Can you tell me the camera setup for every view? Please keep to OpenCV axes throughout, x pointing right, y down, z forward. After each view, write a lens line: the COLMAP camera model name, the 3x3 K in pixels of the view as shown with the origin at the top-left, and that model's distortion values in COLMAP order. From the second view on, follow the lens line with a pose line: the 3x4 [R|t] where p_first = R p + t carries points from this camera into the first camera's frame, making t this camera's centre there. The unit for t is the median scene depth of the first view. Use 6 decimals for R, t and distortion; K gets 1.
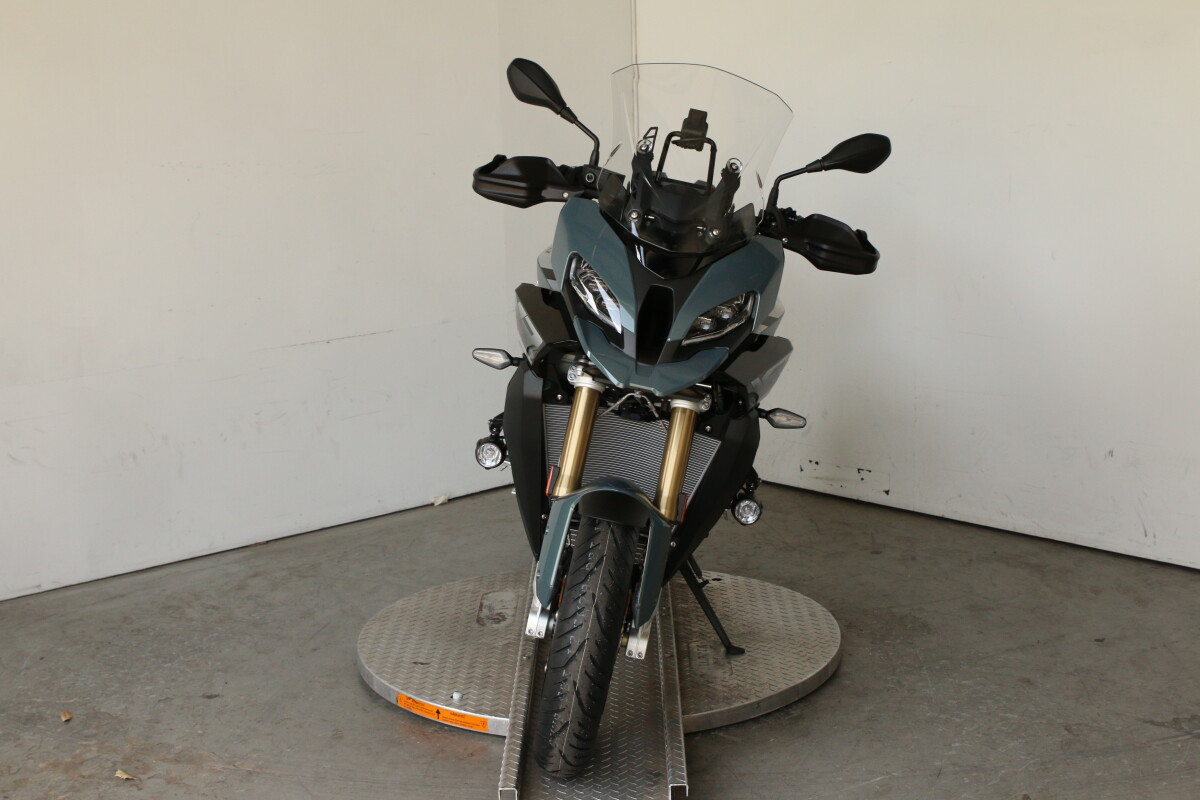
lens RADIAL K [[1895.2, 0, 593.2], [0, 1895.2, 447.9], [0, 0, 1]] dist [-0.027259, 0.000000]
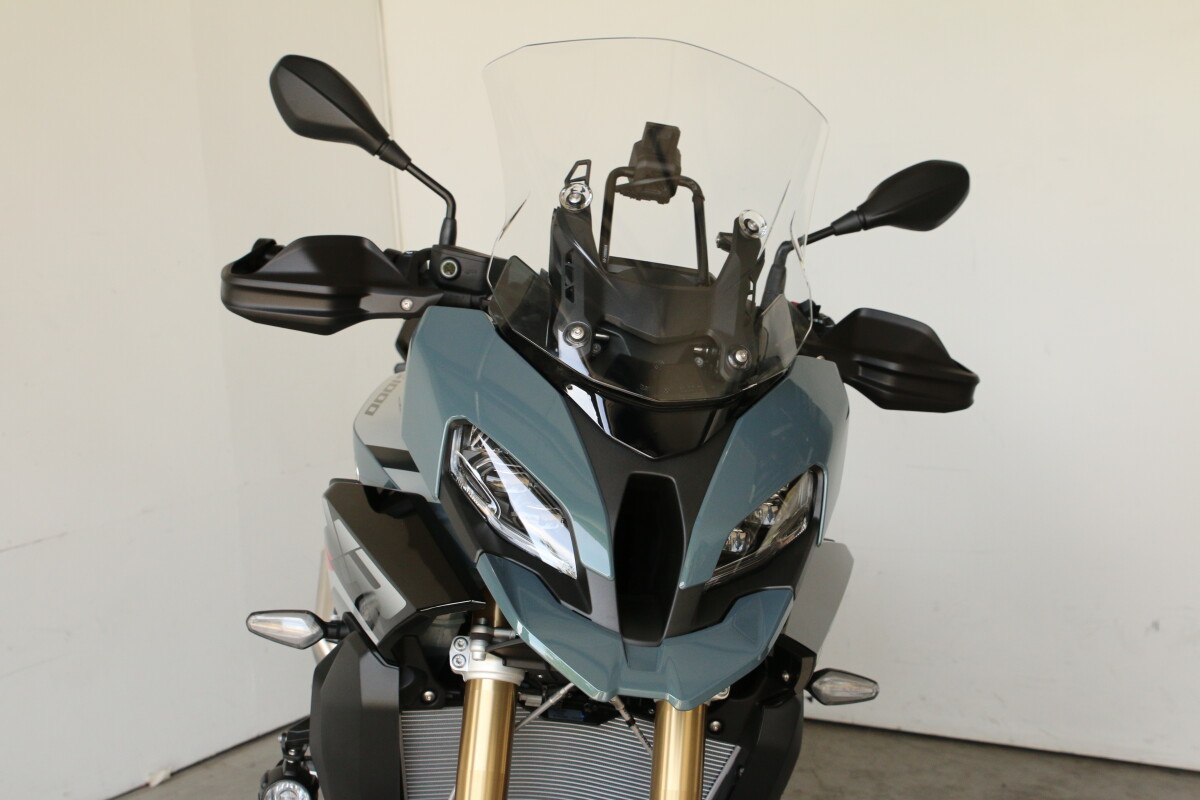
lens RADIAL K [[1895.2, 0, 589.3], [0, 1895.2, 397.3], [0, 0, 1]] dist [-0.027259, 0.000000]
pose [[0.981852, -0.074722, 0.174306, -0.049238], [0.088508, 0.993419, -0.072696, -0.055553], [-0.167727, 0.086805, 0.982004, 0.408026]]
